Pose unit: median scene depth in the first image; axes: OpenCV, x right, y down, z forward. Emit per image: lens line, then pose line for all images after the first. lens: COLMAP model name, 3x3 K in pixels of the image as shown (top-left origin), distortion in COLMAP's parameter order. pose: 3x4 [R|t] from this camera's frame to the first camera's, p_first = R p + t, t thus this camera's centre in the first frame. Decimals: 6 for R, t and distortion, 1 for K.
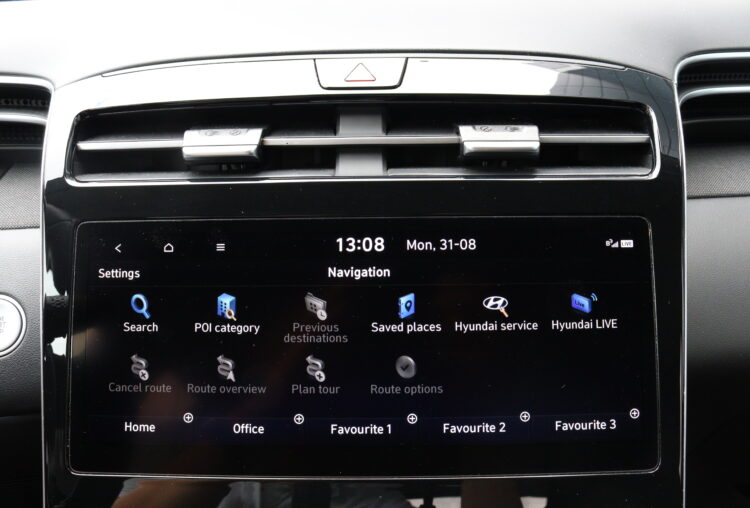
lens RADIAL K [[627.4, 0, 377.4], [0, 627.4, 253.3], [0, 0, 1]] dist [-0.157371, 0.117880]
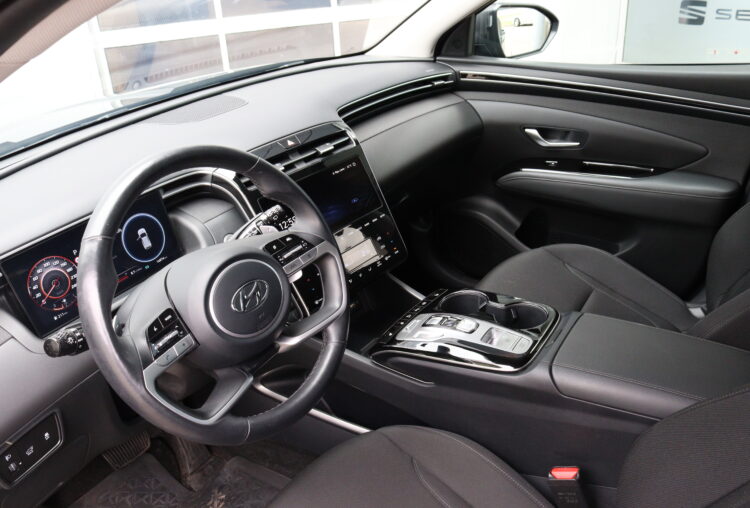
lens RADIAL K [[627.4, 0, 368.6], [0, 627.4, 250.1], [0, 0, 1]] dist [-0.157371, 0.117880]
pose [[0.654138, -0.381173, 0.653307, -2.552322], [0.375056, 0.913530, 0.157467, -0.107255], [-0.656838, 0.142022, 0.740536, -2.153180]]
